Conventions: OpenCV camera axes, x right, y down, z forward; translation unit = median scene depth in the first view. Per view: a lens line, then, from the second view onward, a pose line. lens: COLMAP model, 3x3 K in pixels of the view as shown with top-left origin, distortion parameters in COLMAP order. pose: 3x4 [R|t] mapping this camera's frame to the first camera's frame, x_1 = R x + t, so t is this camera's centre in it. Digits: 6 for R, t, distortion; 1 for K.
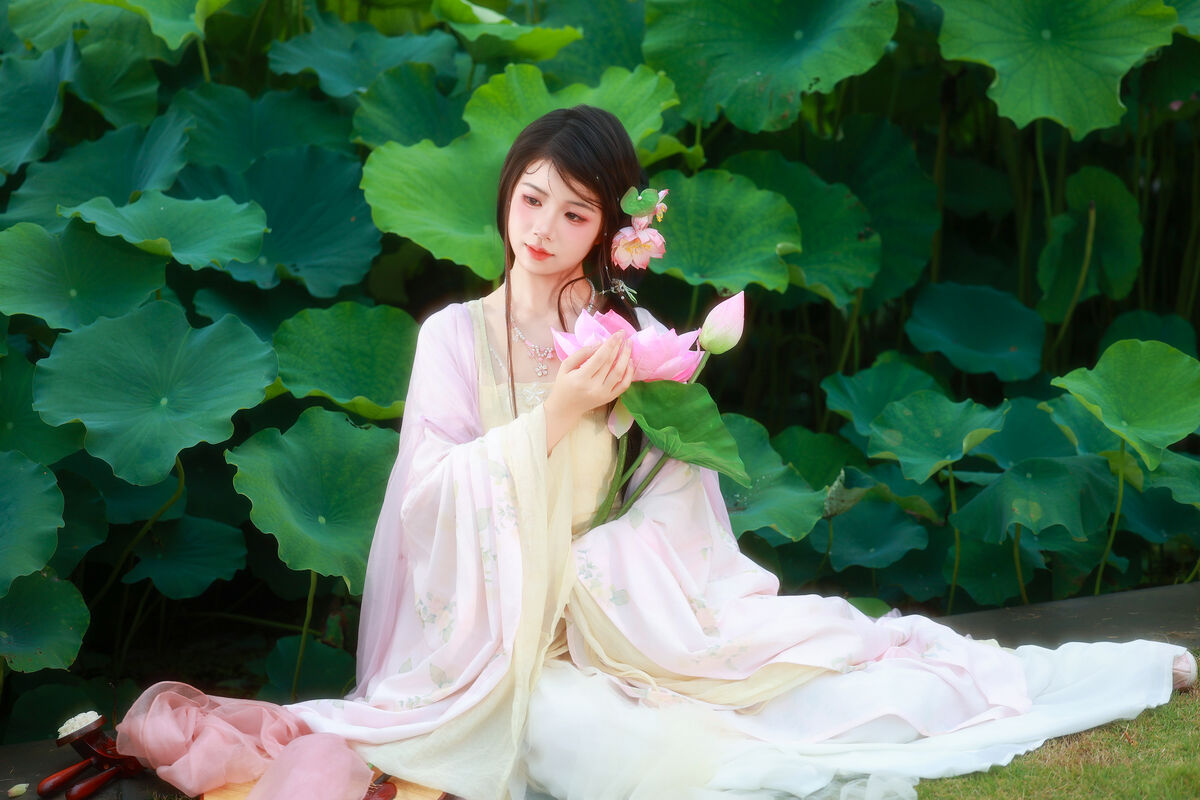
lens RADIAL K [[2461.1, 0, 611.9], [0, 2461.1, 424.1], [0, 0, 1]] dist [0.155048, 0.000000]
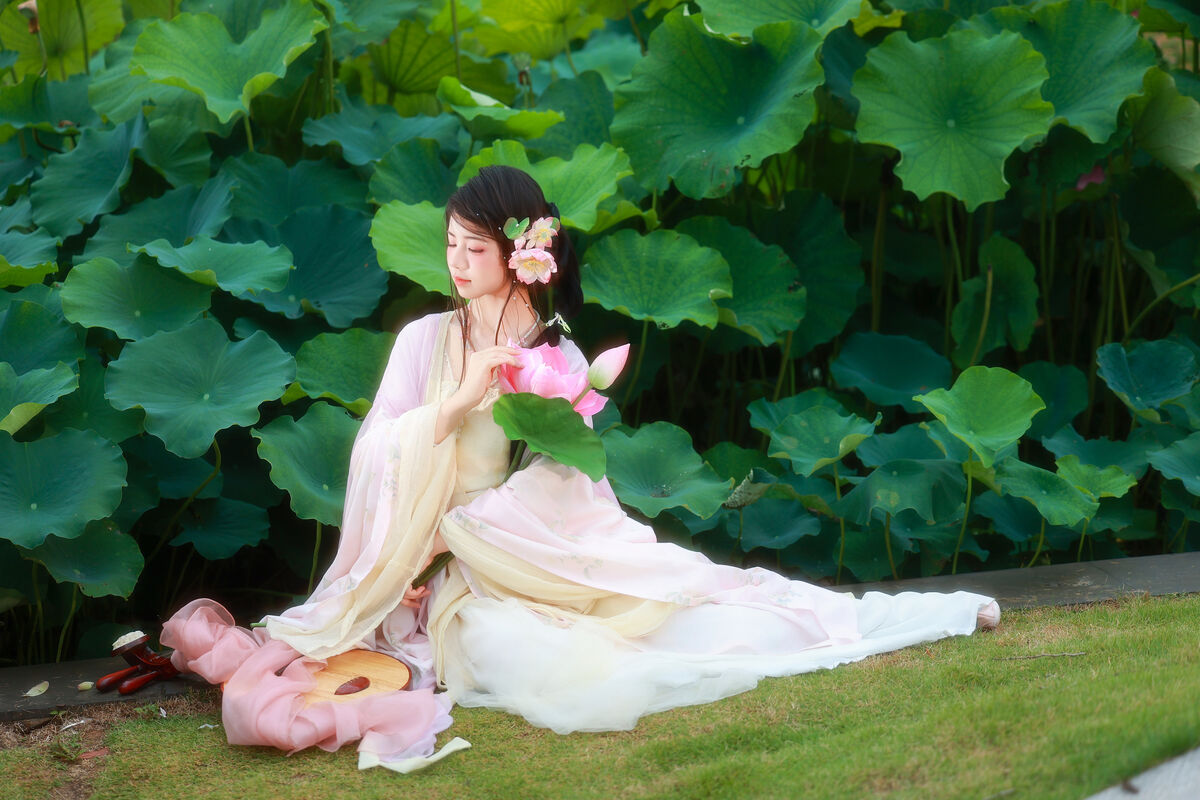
lens RADIAL K [[2702.9, 0, 580.6], [0, 2702.9, 432.8], [0, 0, 1]] dist [0.267681, 0.000000]
pose [[0.998785, 0.021288, -0.044444, 0.061878], [-0.023257, 0.998749, -0.044260, 0.056447], [0.043447, 0.045240, 0.998031, -0.324386]]
